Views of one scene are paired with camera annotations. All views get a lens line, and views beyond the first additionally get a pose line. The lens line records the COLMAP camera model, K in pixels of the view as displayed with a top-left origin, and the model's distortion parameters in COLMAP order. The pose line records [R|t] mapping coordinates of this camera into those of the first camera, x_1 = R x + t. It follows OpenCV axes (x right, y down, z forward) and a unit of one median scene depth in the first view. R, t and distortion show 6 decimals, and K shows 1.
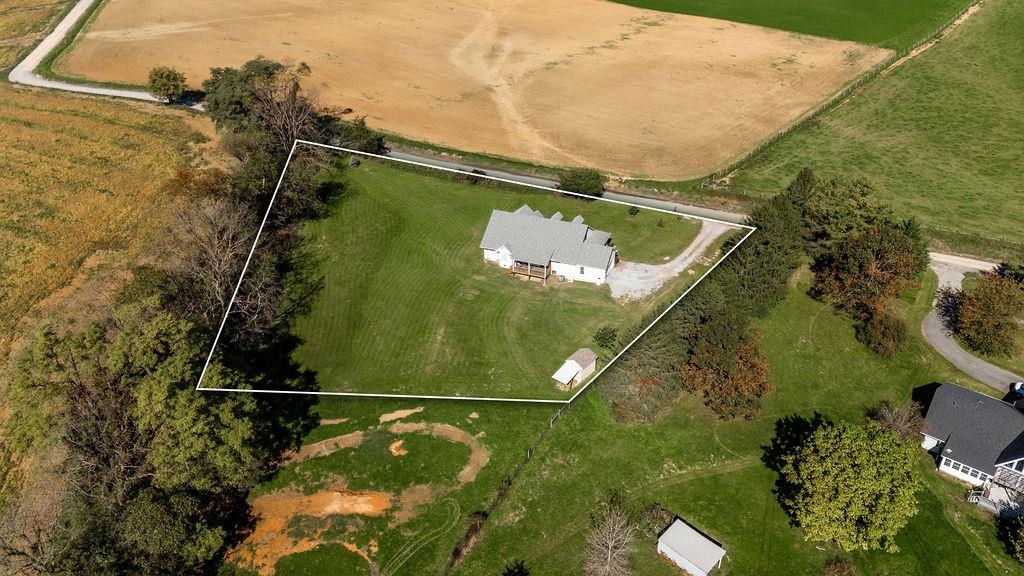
lens RADIAL K [[747.6, 0, 510.2], [0, 747.6, 286.4], [0, 0, 1]] dist [0.070945, -0.064146]
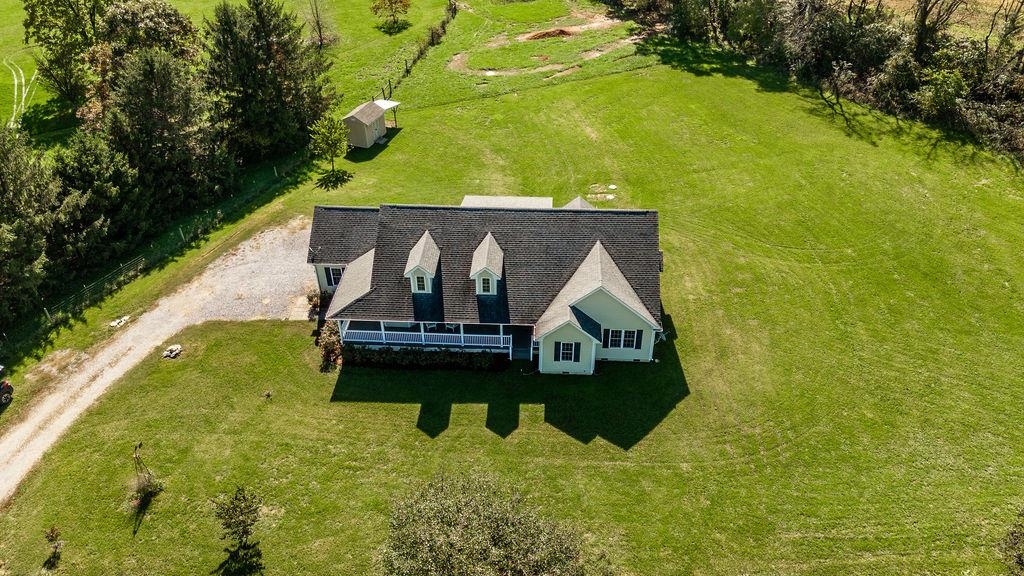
lens RADIAL K [[747.6, 0, 510.4], [0, 747.6, 287.3], [0, 0, 1]] dist [0.070945, -0.064146]
pose [[-0.945922, 0.212619, -0.244998, 0.145812], [-0.151319, 0.378839, 0.913008, -0.424323], [0.286938, 0.900708, -0.326179, 1.196195]]
